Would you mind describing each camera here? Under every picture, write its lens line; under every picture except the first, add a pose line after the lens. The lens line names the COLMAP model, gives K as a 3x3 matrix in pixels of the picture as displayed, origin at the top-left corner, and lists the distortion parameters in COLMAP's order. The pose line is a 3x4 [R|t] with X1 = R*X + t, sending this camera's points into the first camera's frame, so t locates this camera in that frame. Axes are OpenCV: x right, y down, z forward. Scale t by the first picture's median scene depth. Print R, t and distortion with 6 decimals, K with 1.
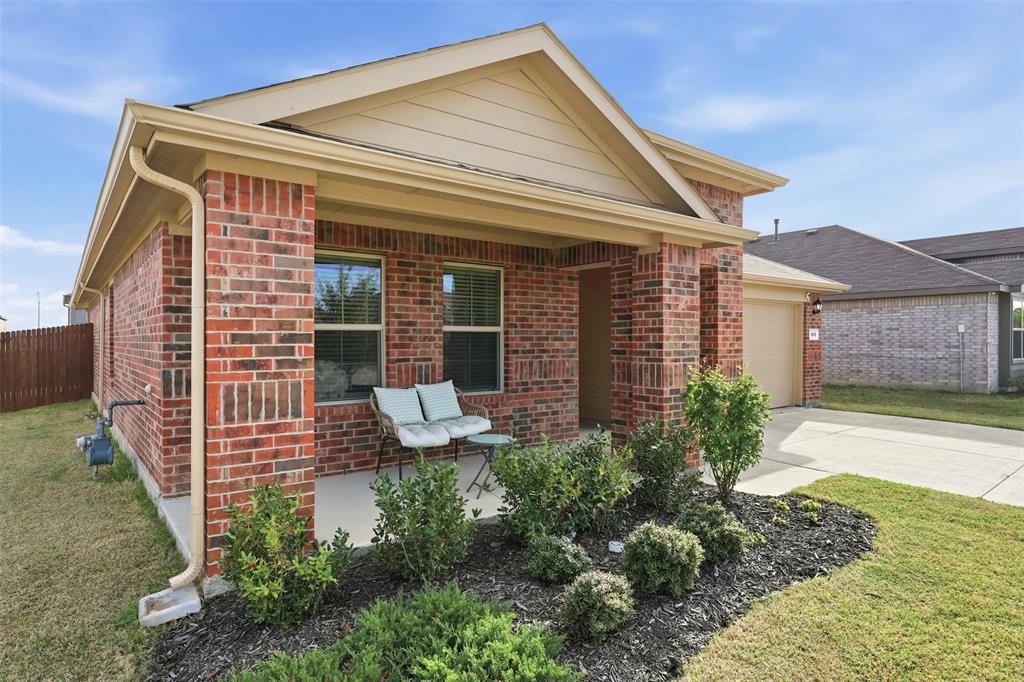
lens RADIAL K [[580.7, 0, 501.8], [0, 580.7, 338.5], [0, 0, 1]] dist [0.001915, -0.001427]
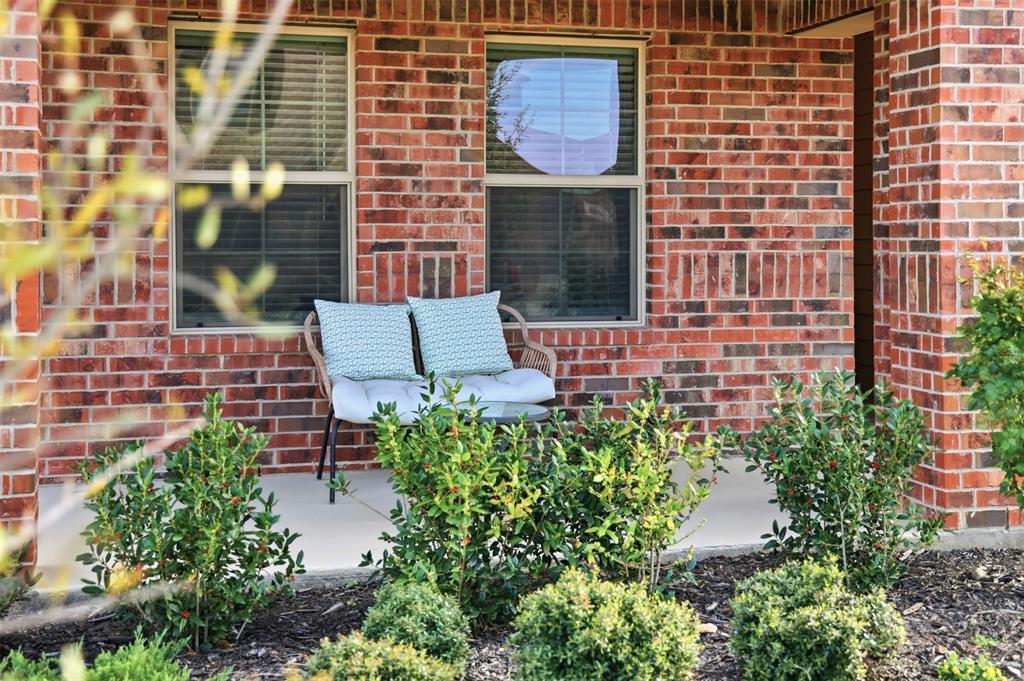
lens RADIAL K [[1426.8, 0, 495.8], [0, 1426.8, 226.3], [0, 0, 1]] dist [0.133249, 0.000000]
pose [[0.926869, -0.003547, -0.375369, 0.344609], [0.001255, 0.999979, -0.006349, 0.028027], [0.375383, 0.005413, 0.926854, -0.051288]]
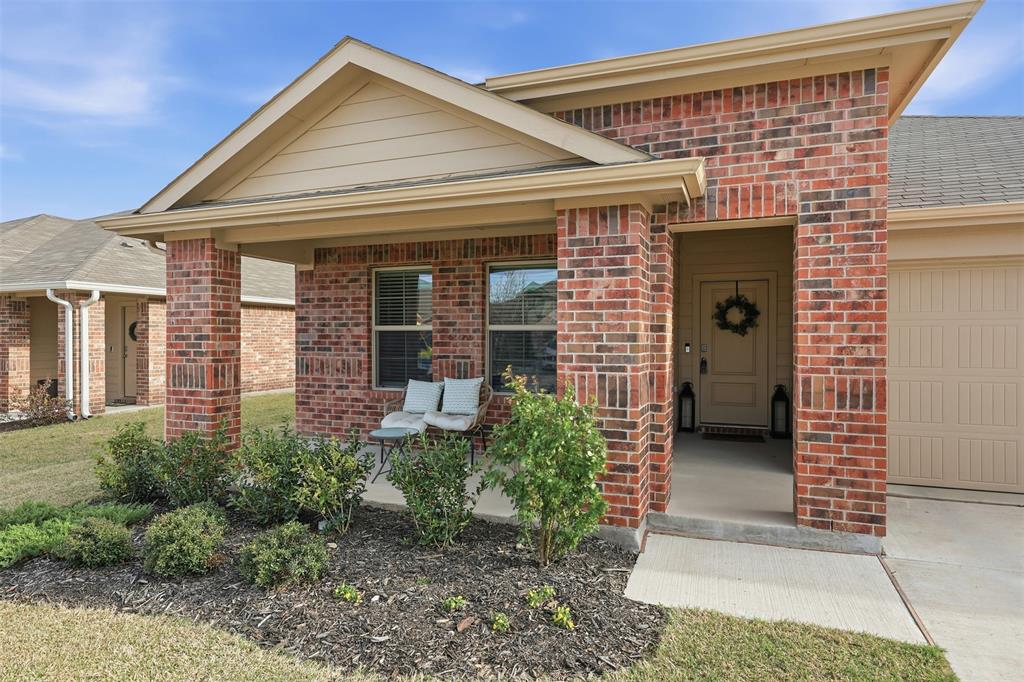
lens RADIAL K [[580.7, 0, 512.7], [0, 580.7, 338.7], [0, 0, 1]] dist [0.001915, -0.001427]
pose [[0.531784, 0.003875, -0.846871, 0.827260], [-0.000448, 0.999991, 0.004294, -0.002595], [0.846880, -0.001905, 0.531781, 0.513558]]
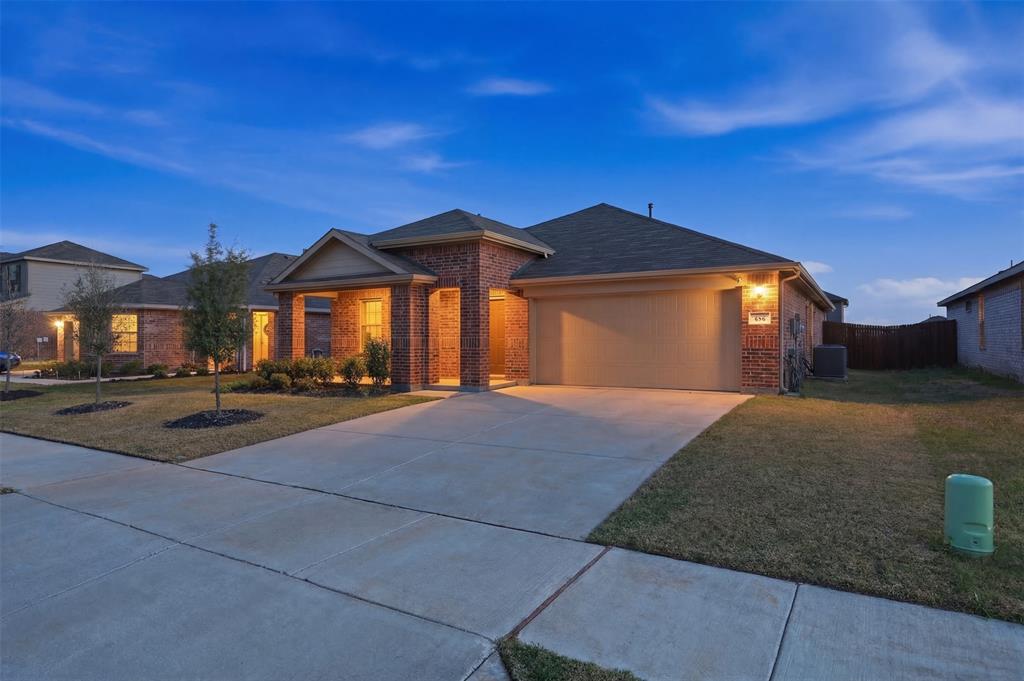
lens RADIAL K [[574.7, 0, 505.7], [0, 574.7, 335.3], [0, 0, 1]] dist [-0.004258, 0.001967]
pose [[0.363336, -0.011388, -0.931589, 2.465089], [0.004380, 0.999935, -0.010515, 0.057053], [0.931648, -0.000260, 0.363362, 0.543474]]
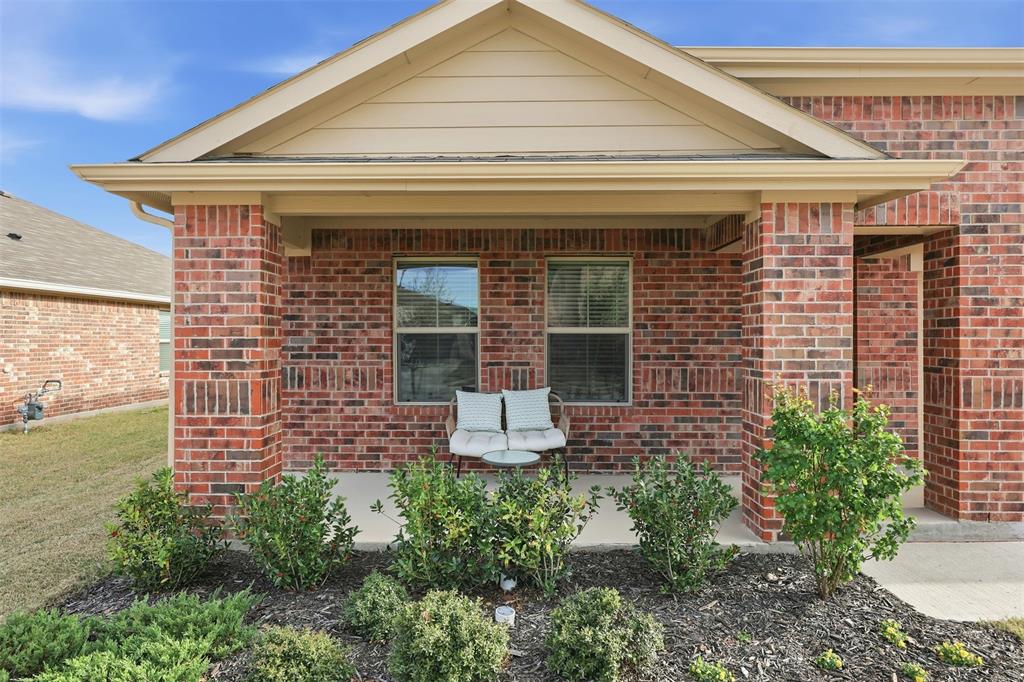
lens RADIAL K [[580.7, 0, 511.6], [0, 580.7, 339.0], [0, 0, 1]] dist [0.001915, -0.001427]
pose [[0.788101, 0.001285, -0.615544, 0.435912], [0.000469, 0.999996, 0.002689, -0.006534], [0.615545, -0.002408, 0.788098, 0.254471]]
